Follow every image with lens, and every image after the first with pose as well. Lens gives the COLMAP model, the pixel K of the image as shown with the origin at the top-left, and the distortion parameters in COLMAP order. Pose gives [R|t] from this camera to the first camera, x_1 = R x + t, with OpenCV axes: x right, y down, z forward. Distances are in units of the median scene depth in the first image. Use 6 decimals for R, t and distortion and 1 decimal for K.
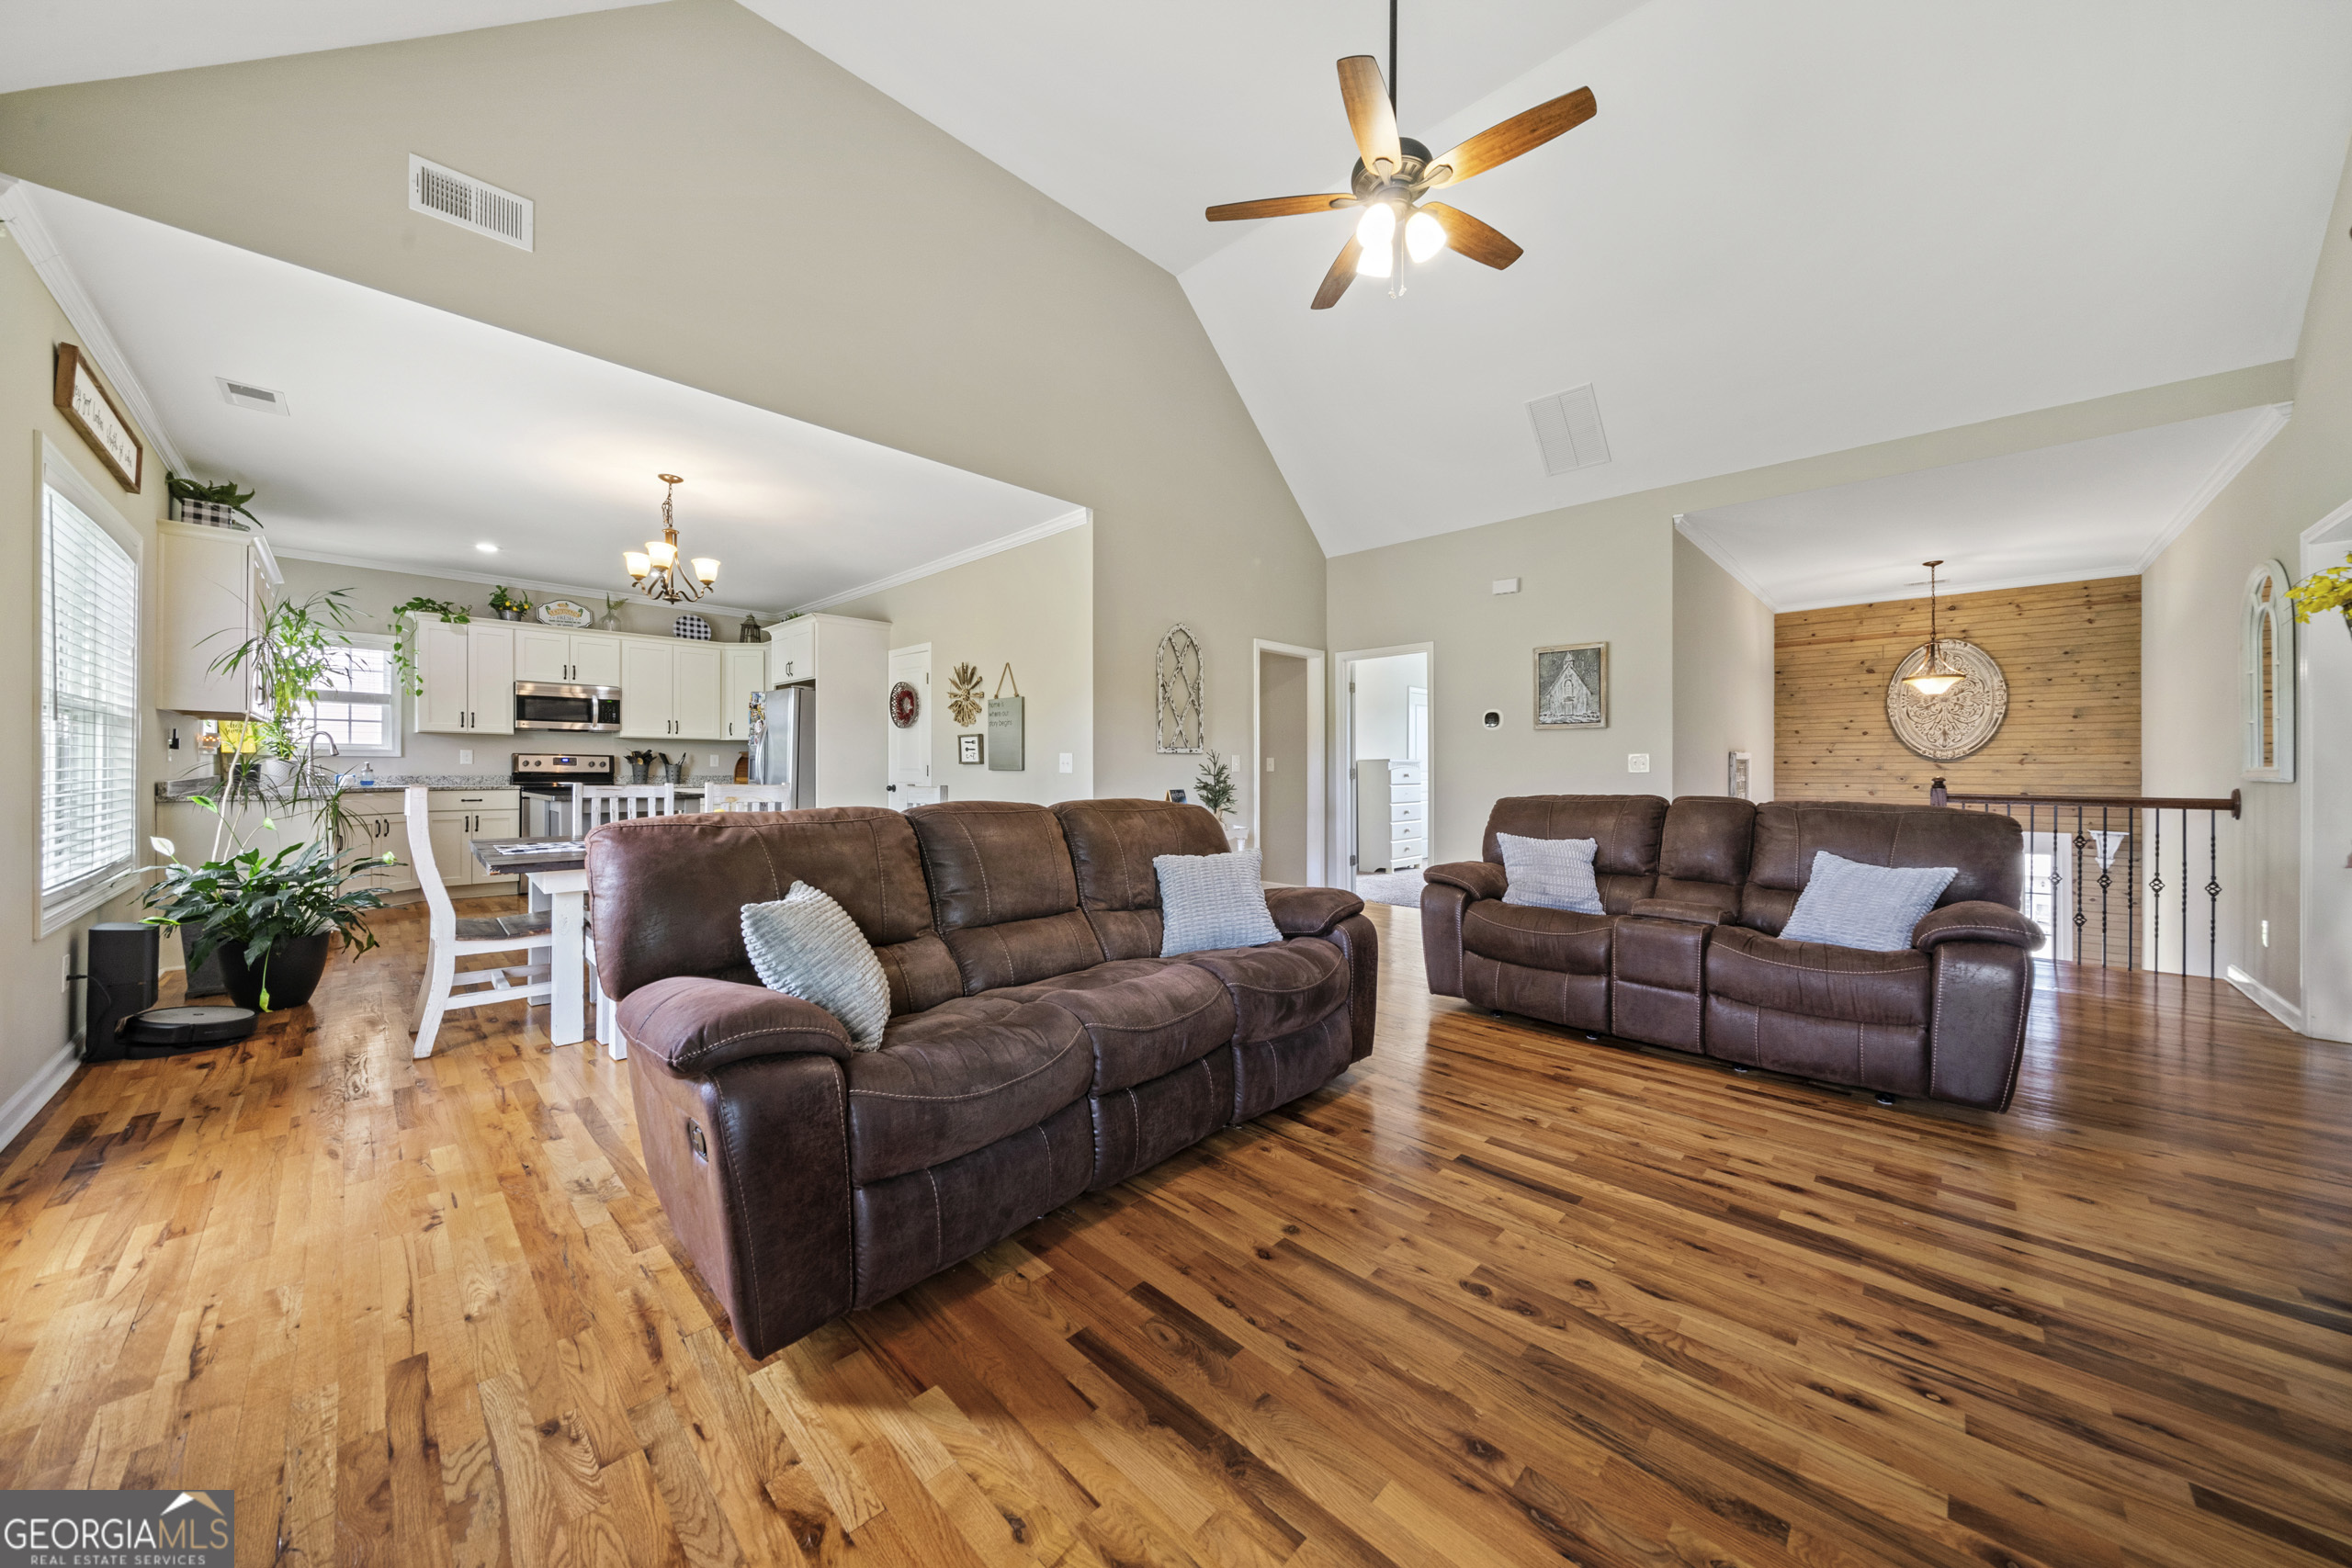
lens RADIAL K [[811.4, 0, 1174.4], [0, 811.4, 771.0], [0, 0, 1]] dist [-0.001213, -0.000225]
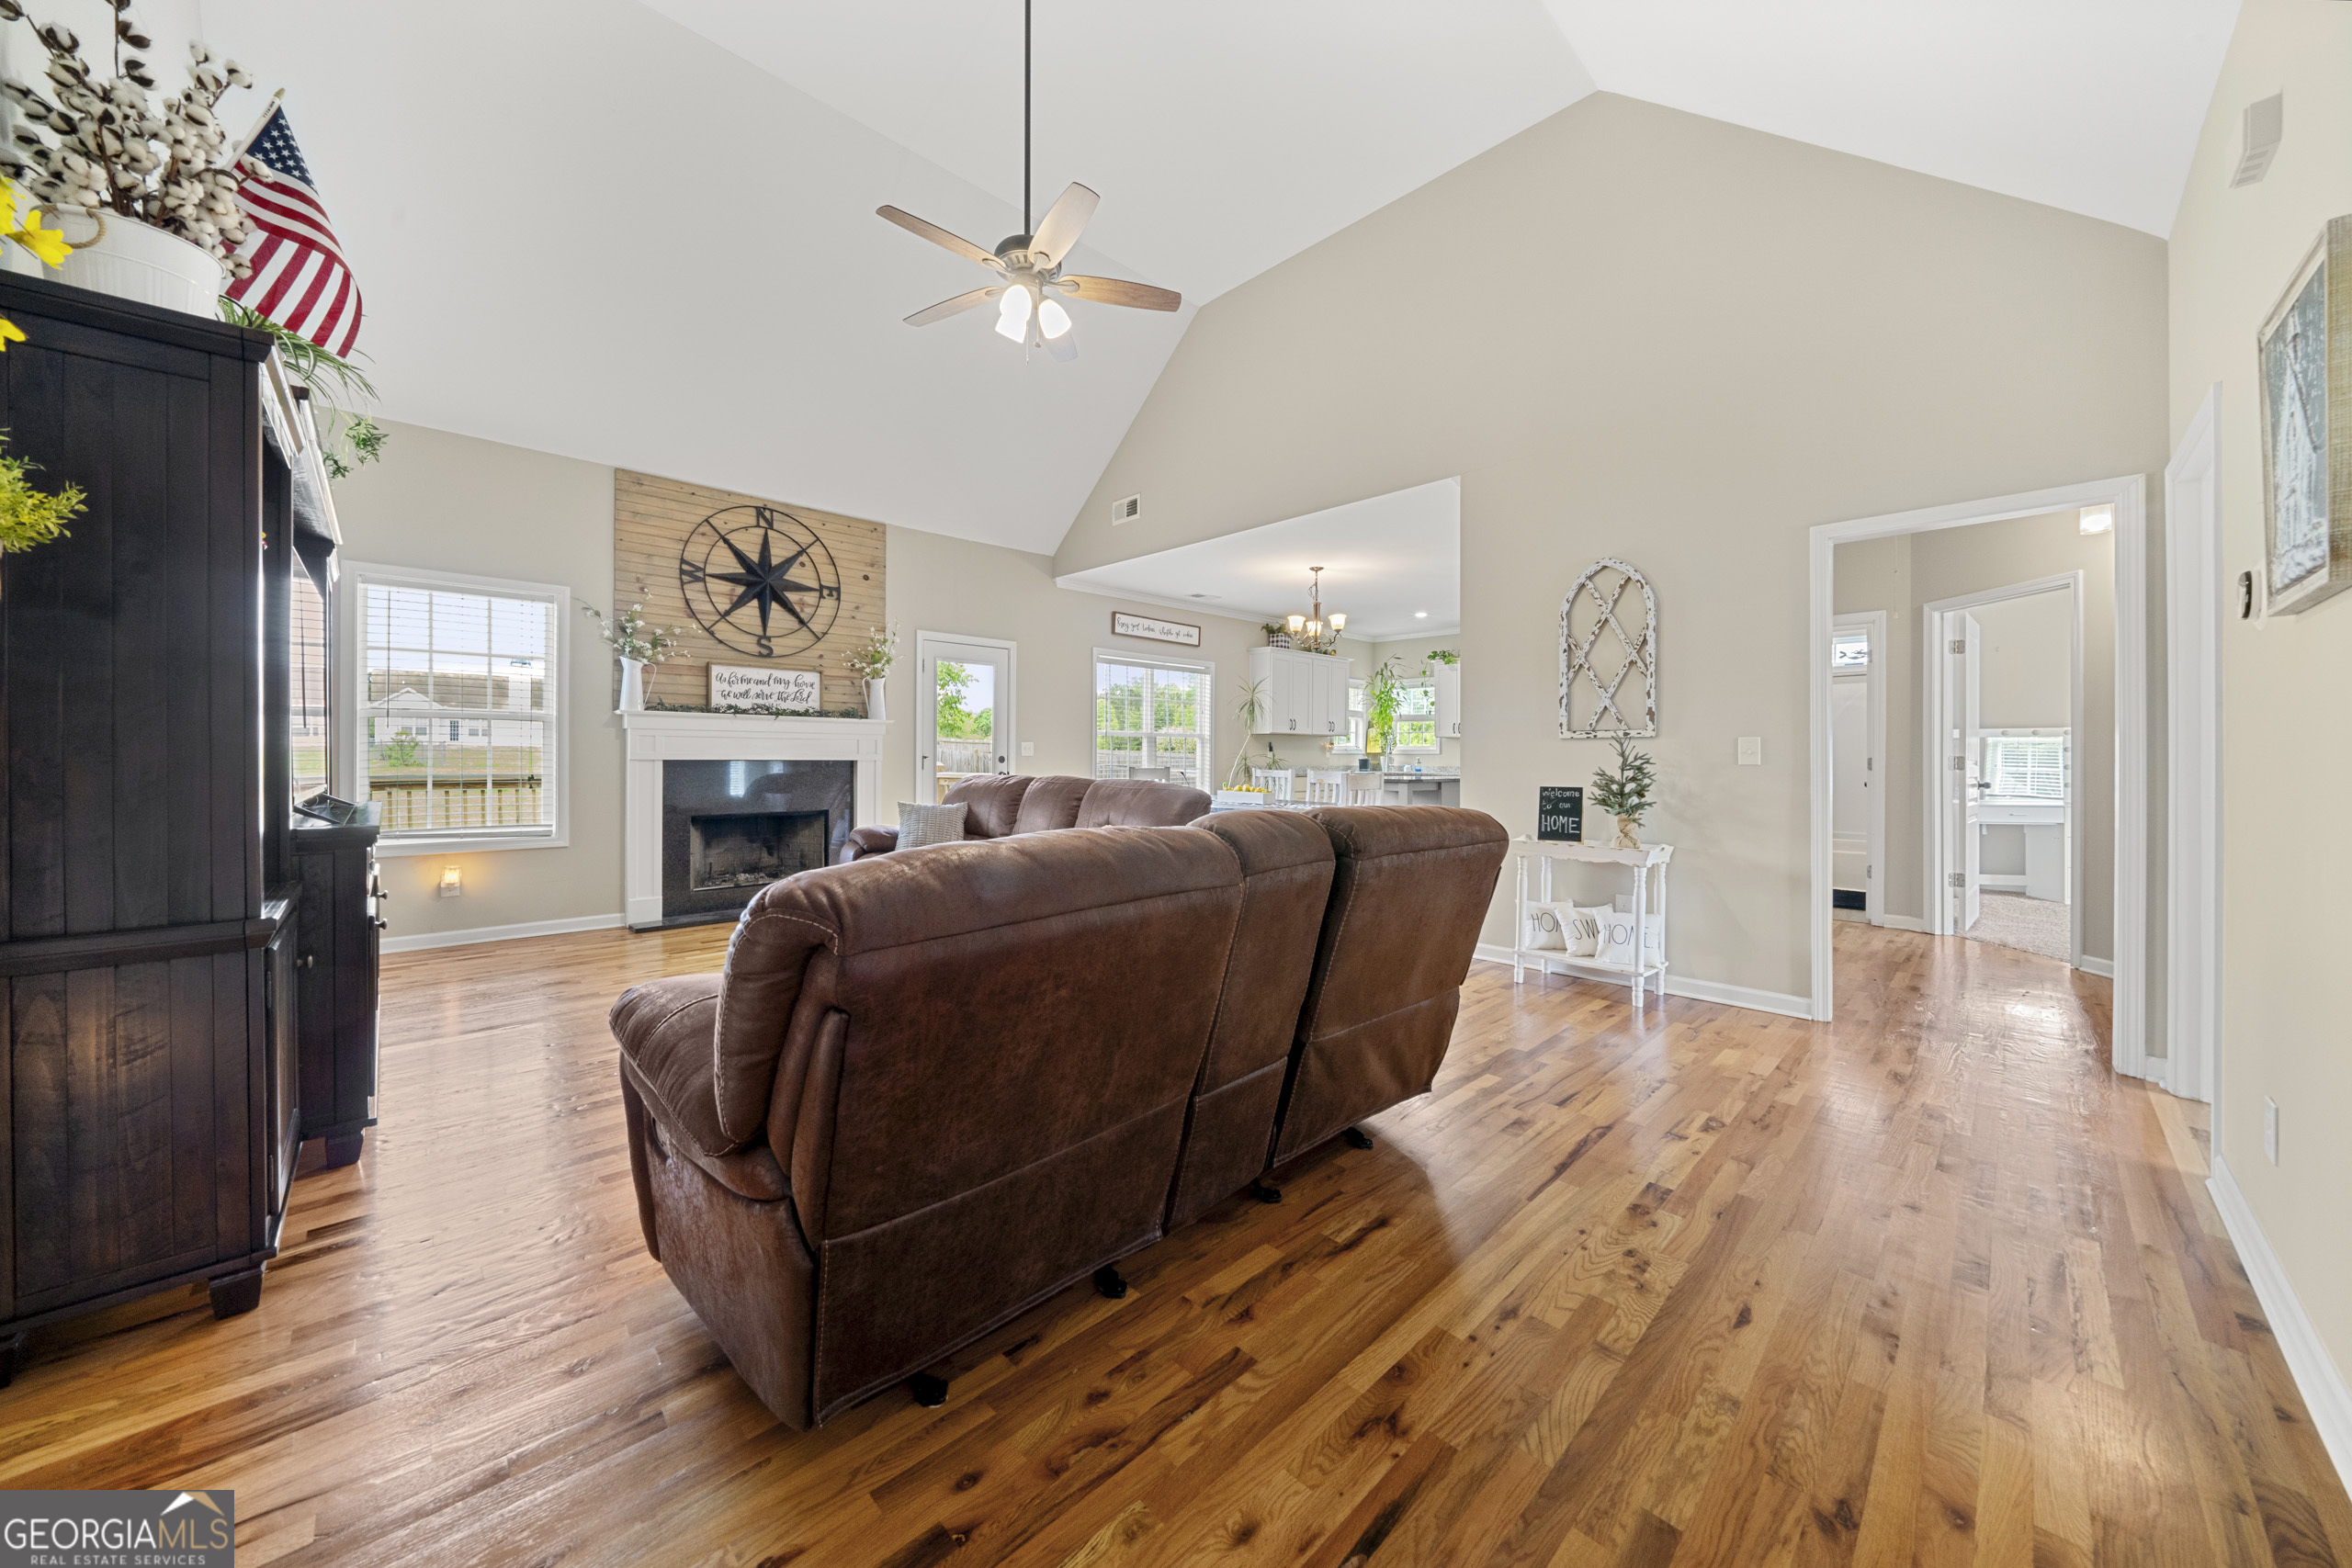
lens RADIAL K [[811.4, 0, 1174.4], [0, 811.4, 771.0], [0, 0, 1]] dist [-0.001213, -0.000225]
pose [[-0.027470, 0.007925, -0.999591, 0.646072], [-0.006581, 0.999945, 0.008108, 0.006041], [0.999601, 0.006801, -0.027416, 0.559487]]
